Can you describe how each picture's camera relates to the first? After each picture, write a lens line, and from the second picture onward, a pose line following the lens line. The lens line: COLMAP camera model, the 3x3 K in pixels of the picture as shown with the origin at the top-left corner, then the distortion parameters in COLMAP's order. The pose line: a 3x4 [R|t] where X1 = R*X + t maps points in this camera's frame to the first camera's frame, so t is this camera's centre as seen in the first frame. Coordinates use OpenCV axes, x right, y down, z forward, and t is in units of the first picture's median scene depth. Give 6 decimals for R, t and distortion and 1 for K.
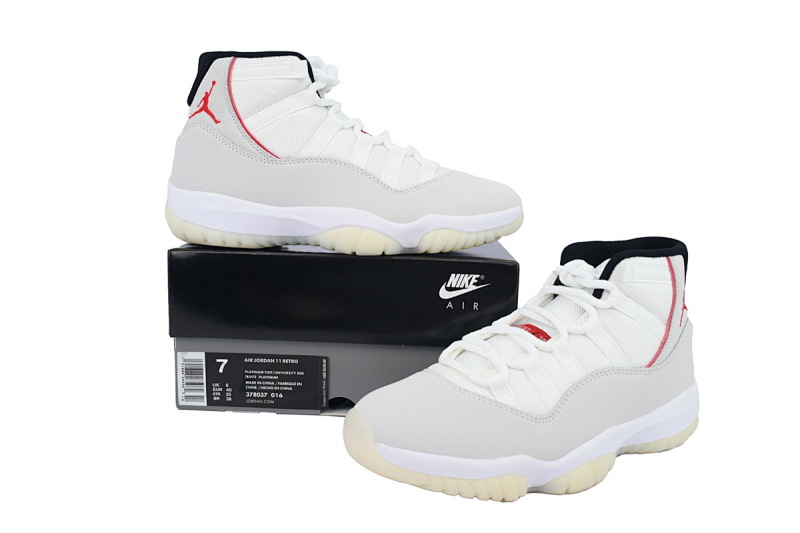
lens RADIAL K [[675.9, 0, 400.8], [0, 675.9, 265.1], [0, 0, 1]] dist [-0.013448, 0.003765]
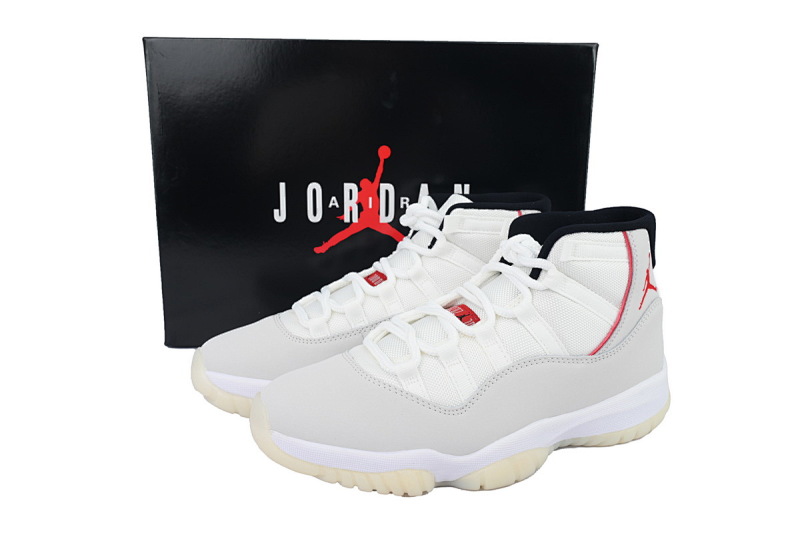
lens RADIAL K [[675.9, 0, 399.4], [0, 675.9, 267.6], [0, 0, 1]] dist [-0.013448, 0.003765]
pose [[0.989325, 0.004469, -0.145660, 0.249936], [0.005613, 0.997619, 0.068735, -0.029859], [0.145620, -0.068819, 0.986944, 0.079693]]
